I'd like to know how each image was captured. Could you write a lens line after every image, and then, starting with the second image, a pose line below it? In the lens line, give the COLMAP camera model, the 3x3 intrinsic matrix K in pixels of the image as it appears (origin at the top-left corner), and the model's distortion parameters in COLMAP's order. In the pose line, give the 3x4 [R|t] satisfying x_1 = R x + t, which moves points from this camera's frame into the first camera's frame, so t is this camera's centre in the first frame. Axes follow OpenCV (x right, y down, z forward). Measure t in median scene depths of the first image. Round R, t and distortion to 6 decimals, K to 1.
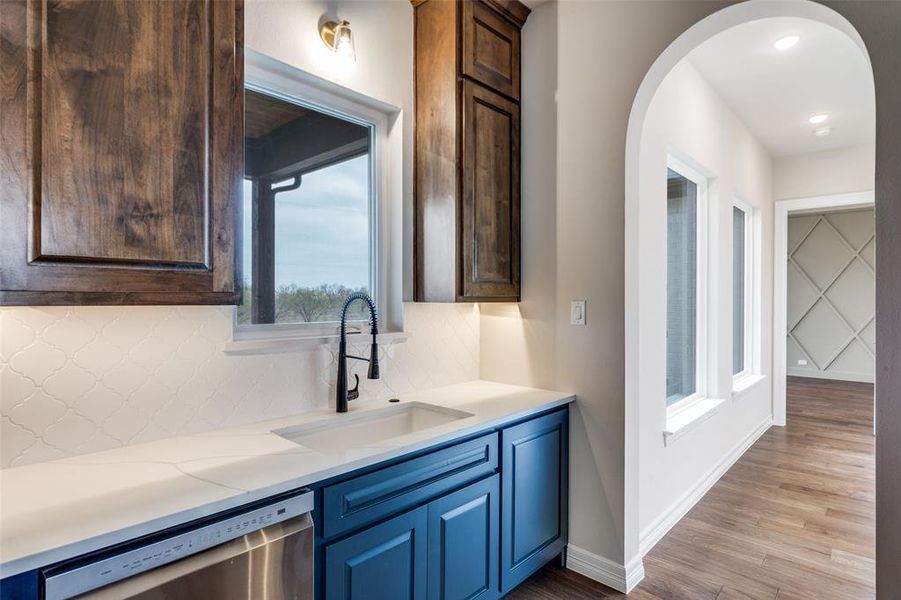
lens RADIAL K [[482.8, 0, 447.3], [0, 482.8, 295.9], [0, 0, 1]] dist [-0.002664, 0.001565]
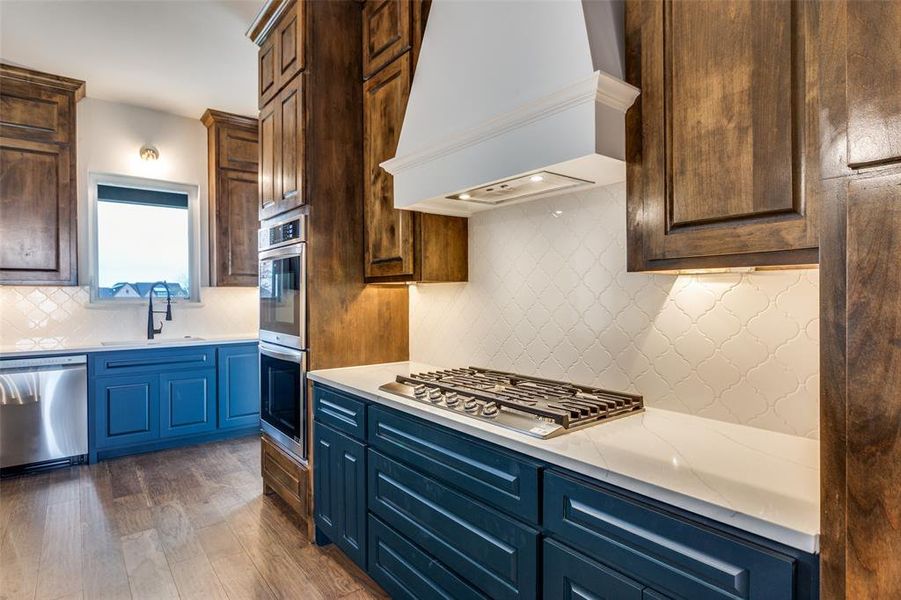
lens RADIAL K [[482.8, 0, 446.2], [0, 482.8, 300.3], [0, 0, 1]] dist [-0.002664, 0.001565]
pose [[0.986467, -0.003545, -0.163924, 1.202574], [0.005754, 0.999899, 0.013001, 0.047891], [0.163862, -0.013768, 0.986387, -0.731768]]
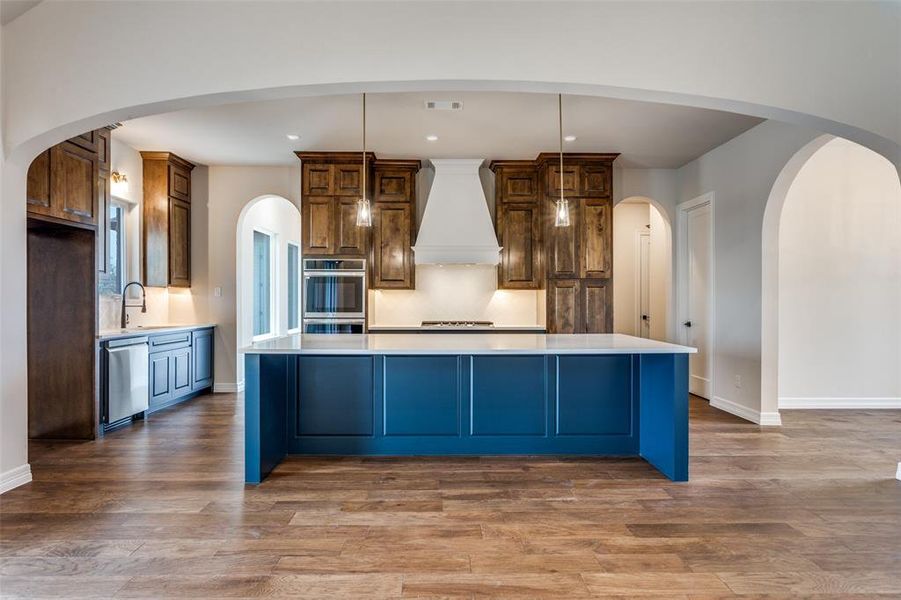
lens RADIAL K [[482.8, 0, 451.2], [0, 482.8, 304.7], [0, 0, 1]] dist [-0.002664, 0.001565]
pose [[0.713449, -0.008328, 0.700658, -0.673669], [-0.002594, 0.999891, 0.014527, 0.065579], [-0.700703, -0.012182, 0.713349, -1.786362]]
